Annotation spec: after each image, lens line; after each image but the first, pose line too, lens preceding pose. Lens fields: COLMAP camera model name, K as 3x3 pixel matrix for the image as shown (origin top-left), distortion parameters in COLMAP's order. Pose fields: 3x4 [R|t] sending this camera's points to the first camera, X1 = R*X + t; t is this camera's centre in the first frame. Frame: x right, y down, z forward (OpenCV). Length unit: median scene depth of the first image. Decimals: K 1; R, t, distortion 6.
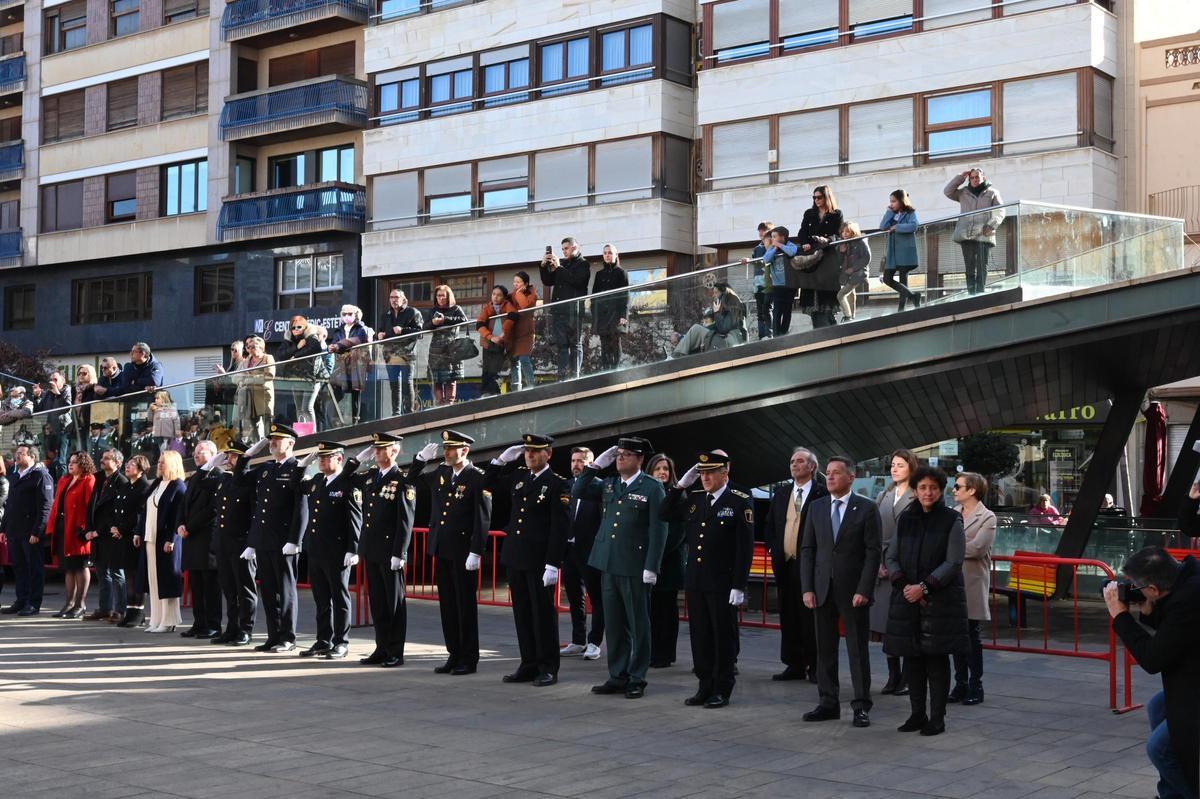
lens RADIAL K [[1671.2, 0, 598.6], [0, 1671.2, 358.5], [0, 0, 1]] dist [-0.020412, 0.024130]
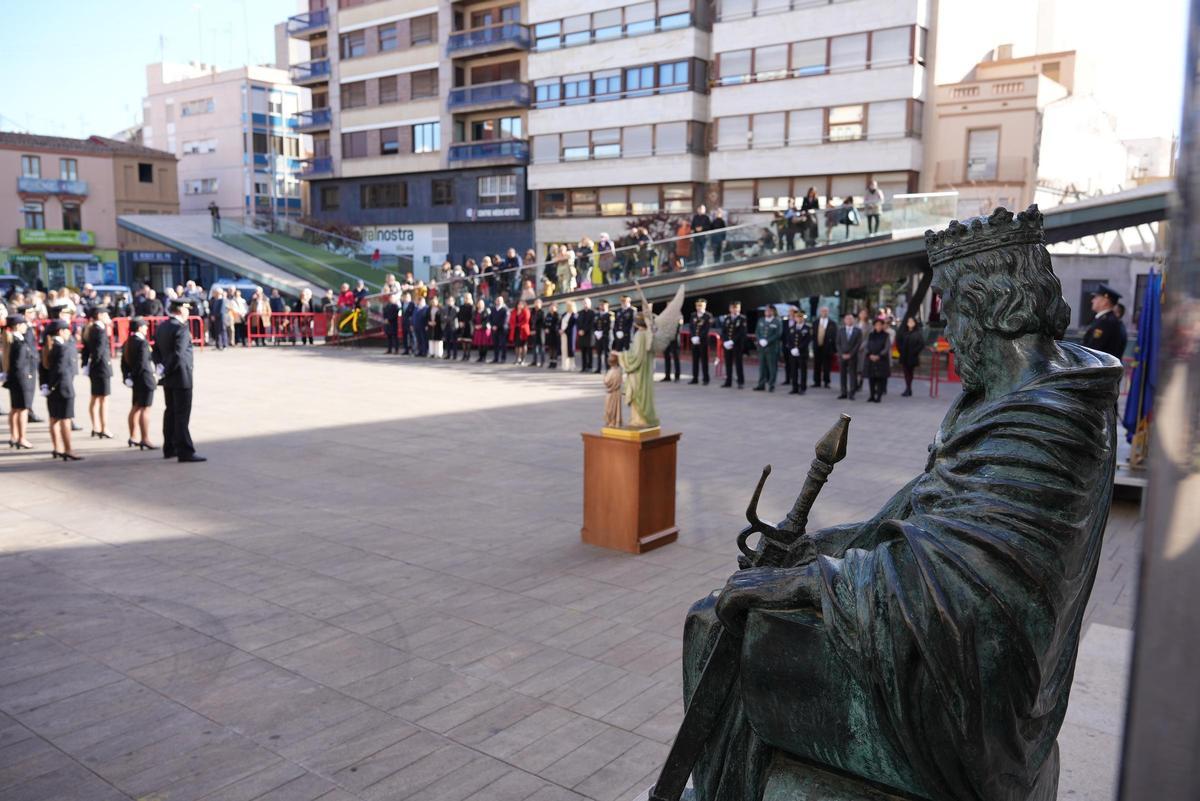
lens RADIAL K [[971.9, 0, 612.3], [0, 971.9, 403.1], [0, 0, 1]] dist [0.001149, 0.001114]
pose [[0.999722, -0.000235, 0.023576, -0.075206], [-0.004403, 0.980503, 0.196454, -0.029005], [-0.023162, -0.196503, 0.980230, -0.172743]]
